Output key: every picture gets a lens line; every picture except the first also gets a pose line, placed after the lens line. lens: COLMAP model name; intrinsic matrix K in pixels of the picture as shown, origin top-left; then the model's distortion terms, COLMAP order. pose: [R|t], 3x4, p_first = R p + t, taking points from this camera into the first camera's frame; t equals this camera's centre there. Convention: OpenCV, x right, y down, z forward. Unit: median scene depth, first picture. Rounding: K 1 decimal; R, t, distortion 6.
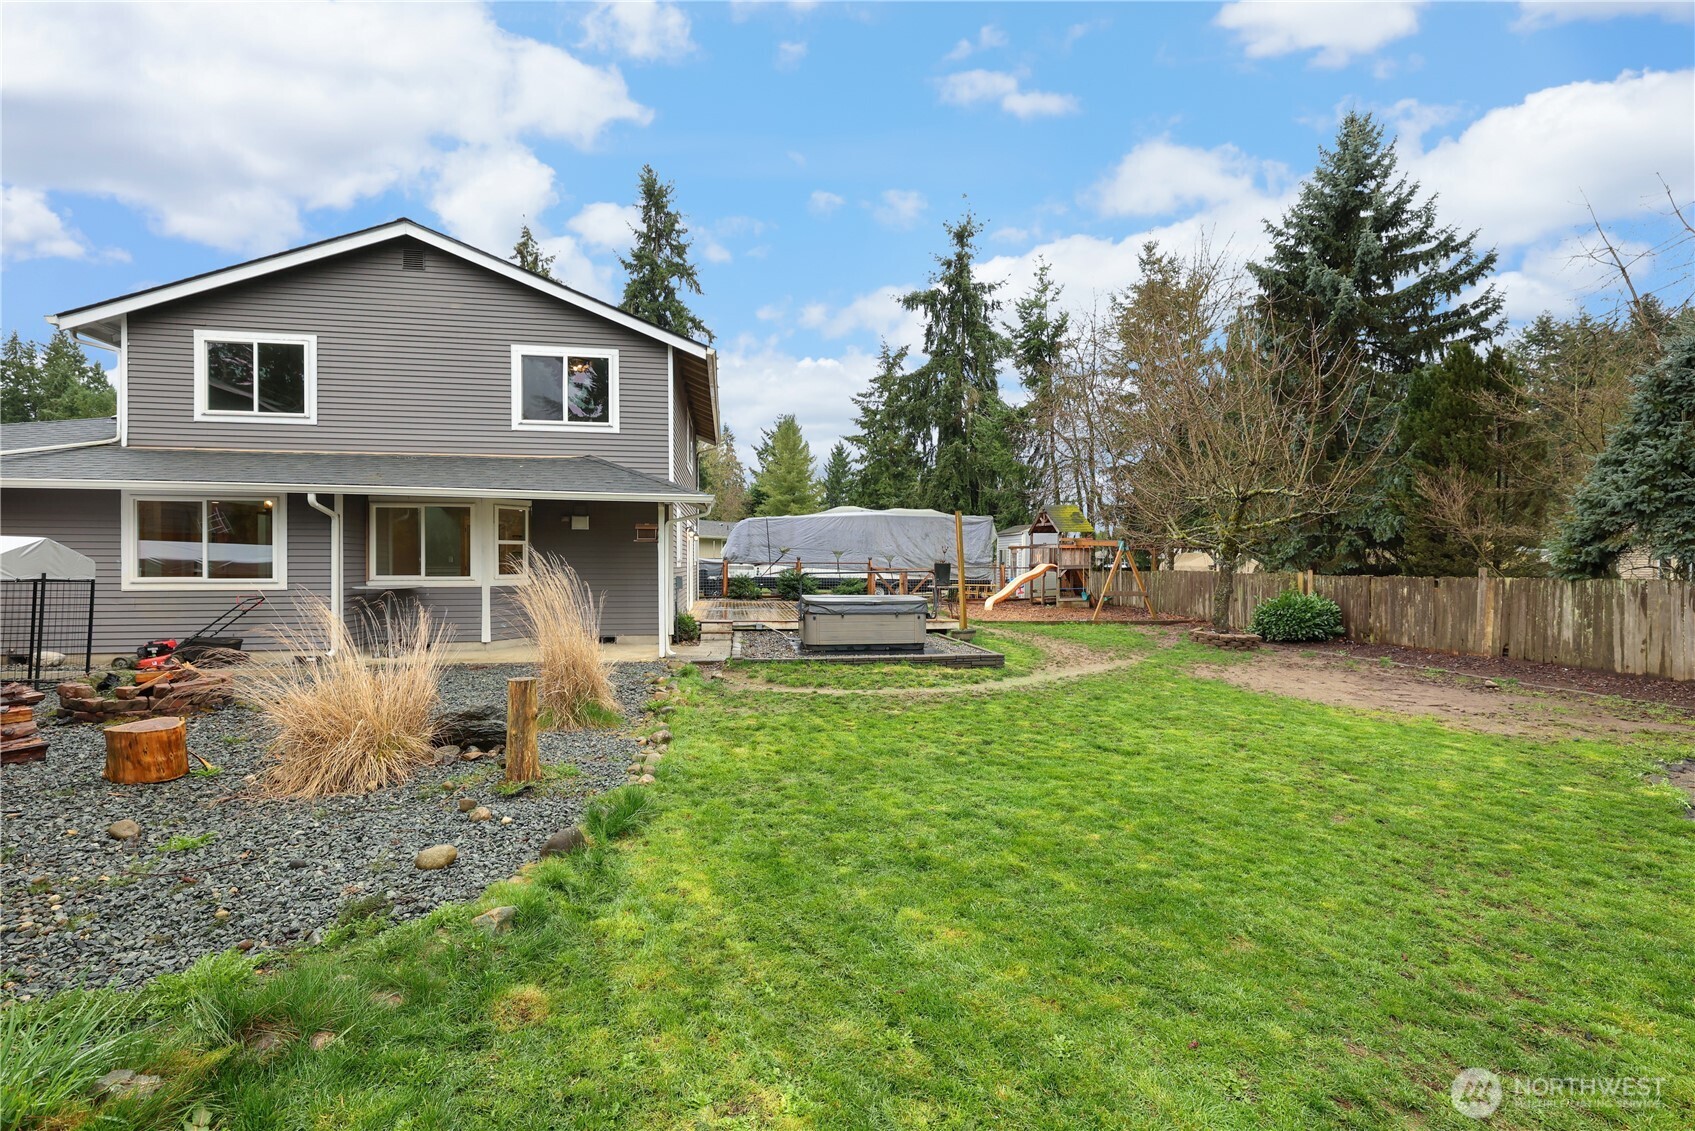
lens RADIAL K [[739.9, 0, 847.4], [0, 739.9, 561.0], [0, 0, 1]] dist [0.002477, 0.000278]
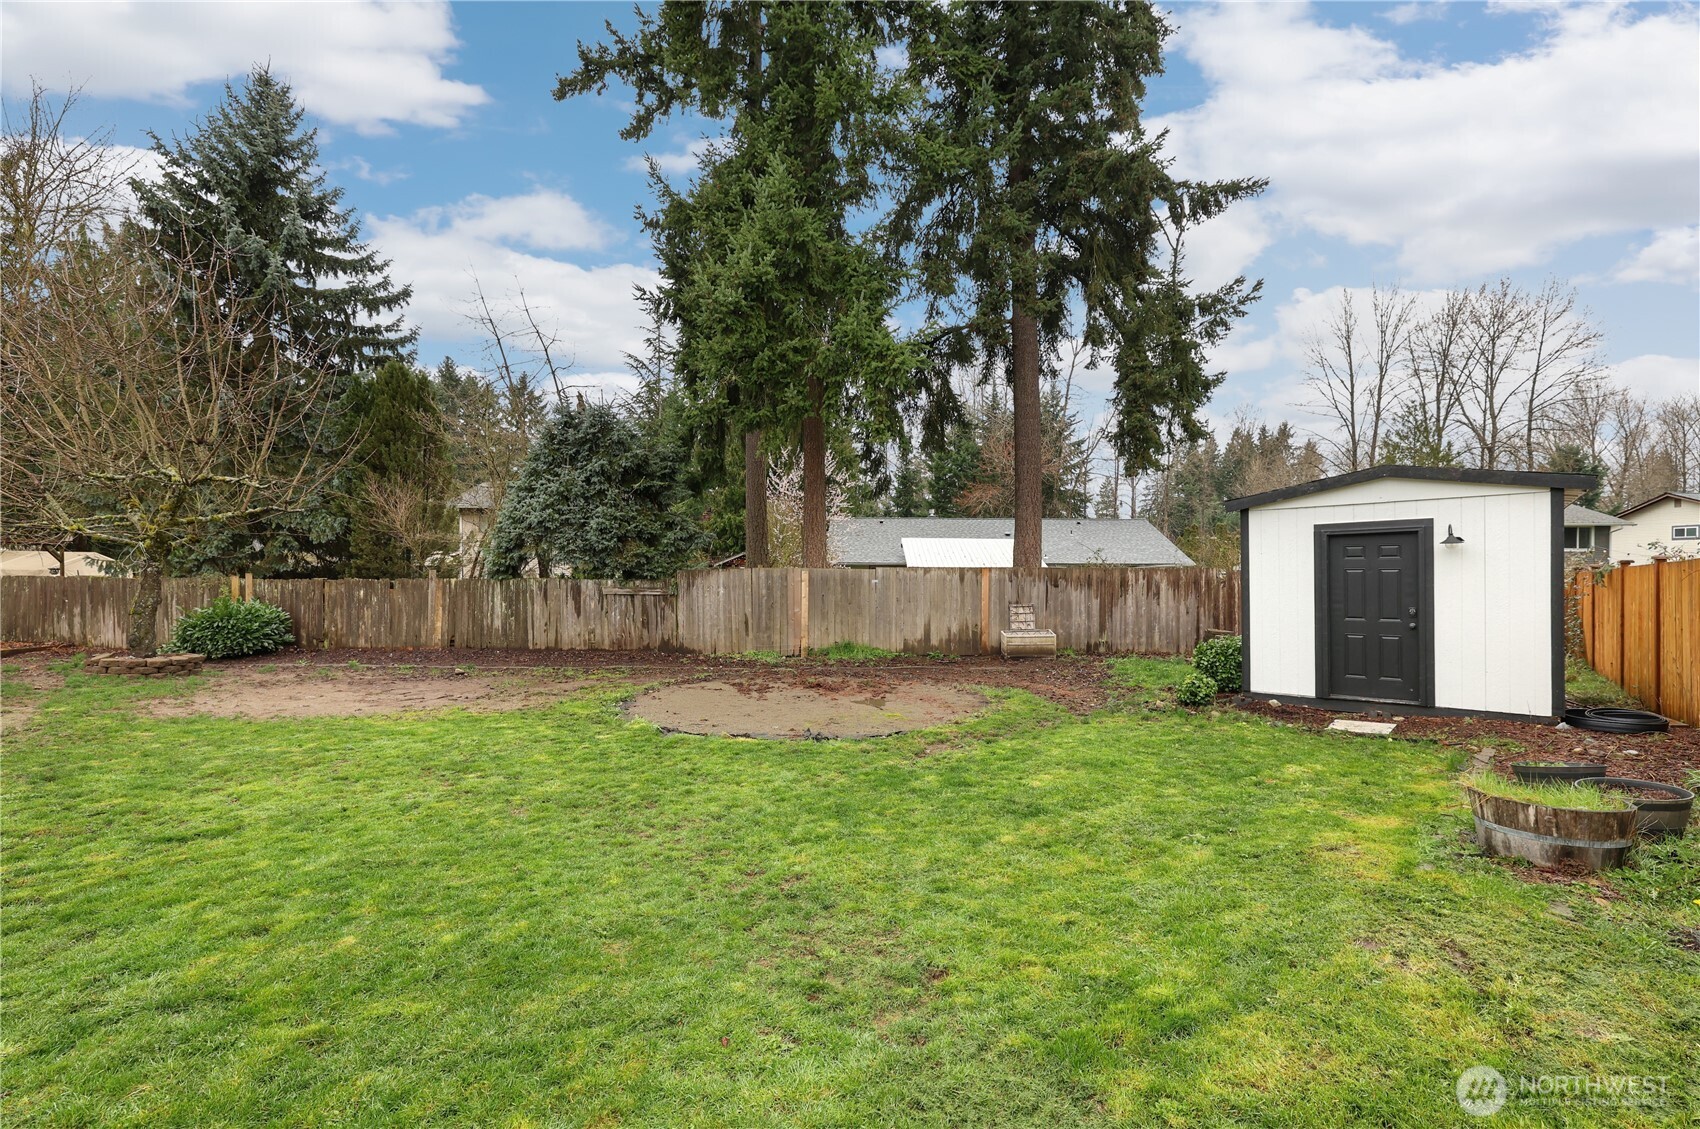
lens RADIAL K [[742.1, 0, 850.6], [0, 742.1, 569.1], [0, 0, 1]] dist [0.002477, 0.000278]
pose [[0.183831, -0.002168, 0.982955, -0.116060], [-0.004706, 0.999984, 0.003086, 0.000972], [-0.982947, -0.005193, 0.183818, 0.151741]]
